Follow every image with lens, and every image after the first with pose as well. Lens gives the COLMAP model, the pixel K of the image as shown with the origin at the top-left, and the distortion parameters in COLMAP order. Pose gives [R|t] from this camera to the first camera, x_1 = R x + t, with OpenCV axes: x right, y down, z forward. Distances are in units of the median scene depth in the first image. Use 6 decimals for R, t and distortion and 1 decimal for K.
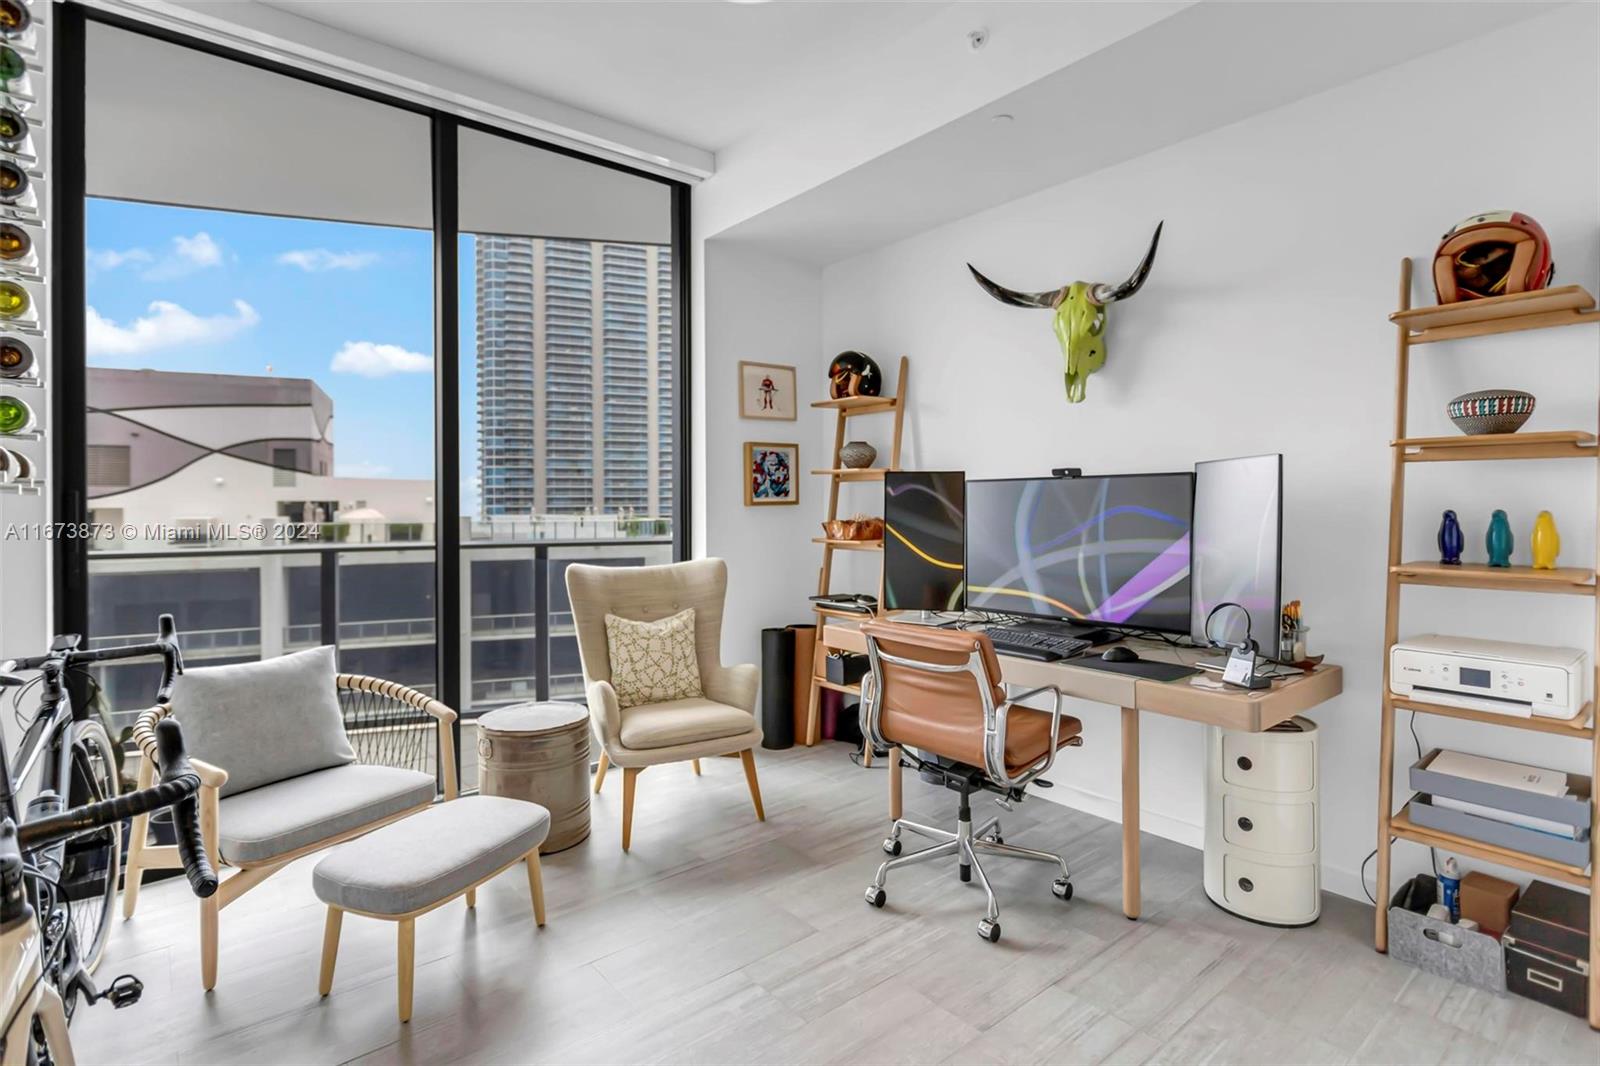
lens RADIAL K [[792.9, 0, 805.8], [0, 792.9, 495.2], [0, 0, 1]] dist [-0.001935, -0.000632]
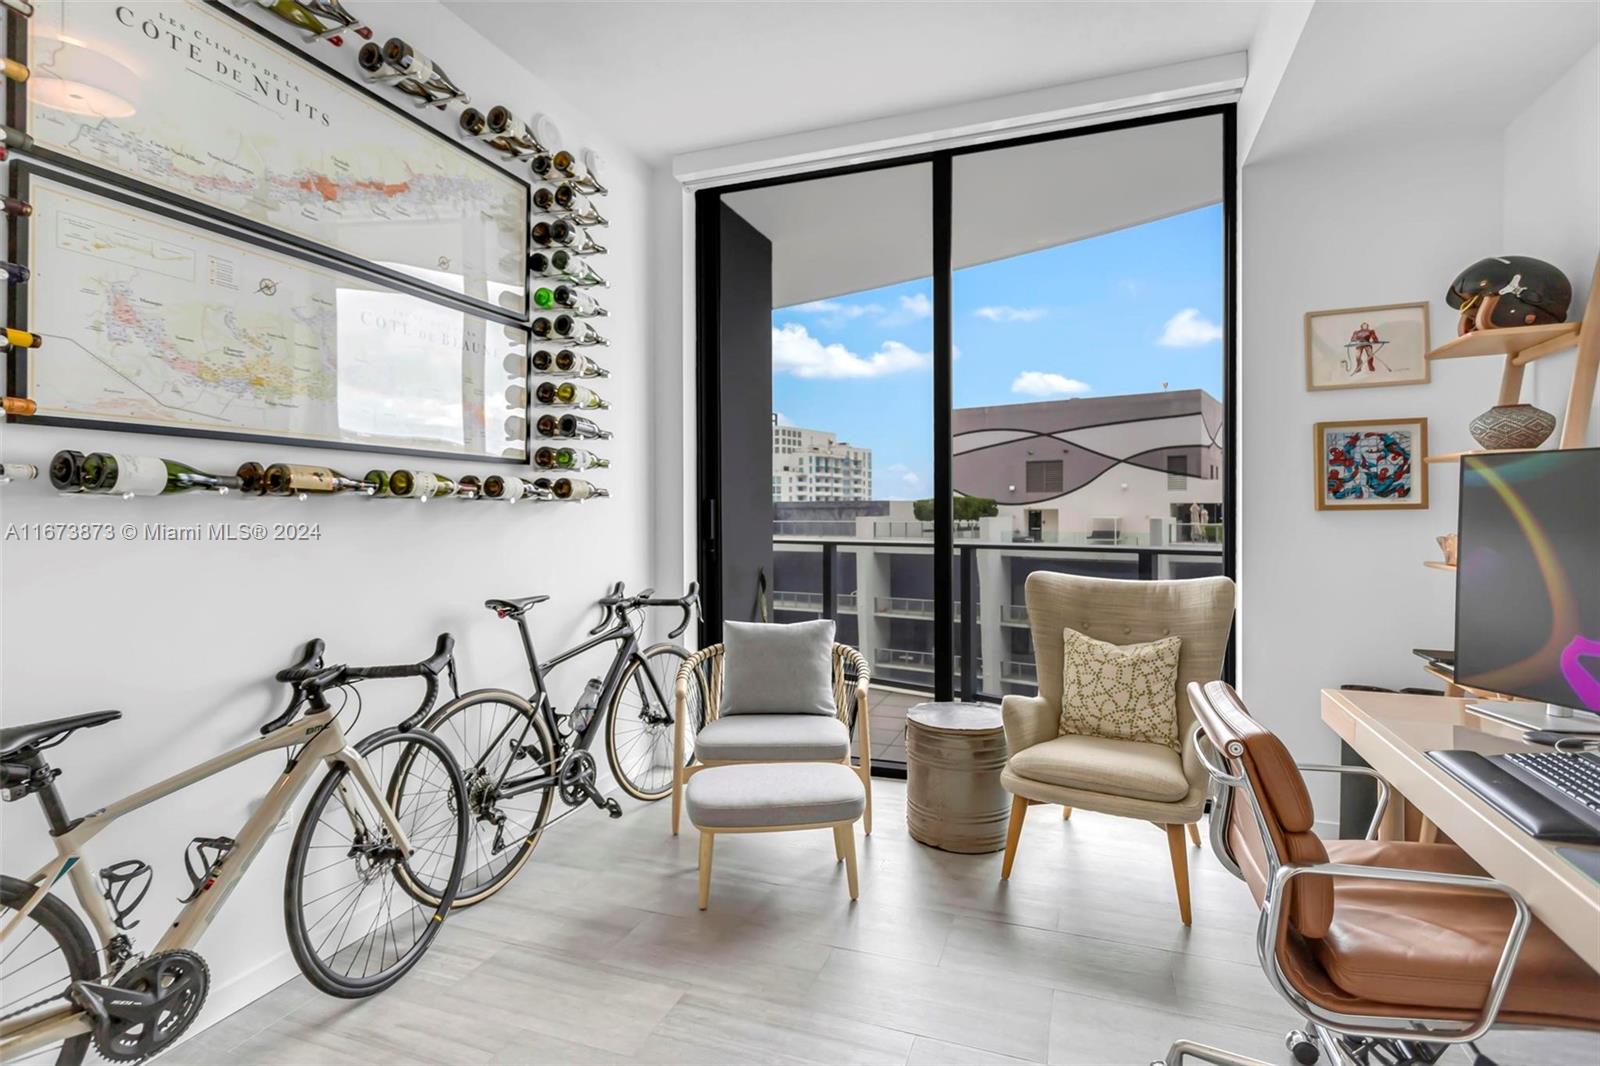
lens RADIAL K [[774.1, 0, 795.4], [0, 774.1, 506.1], [0, 0, 1]] dist [-0.001800, -0.000781]
pose [[0.501450, -0.000469, -0.865187, 0.296662], [0.010304, 0.999932, 0.005430, 0.000415], [0.865125, -0.011638, 0.501421, 0.226594]]
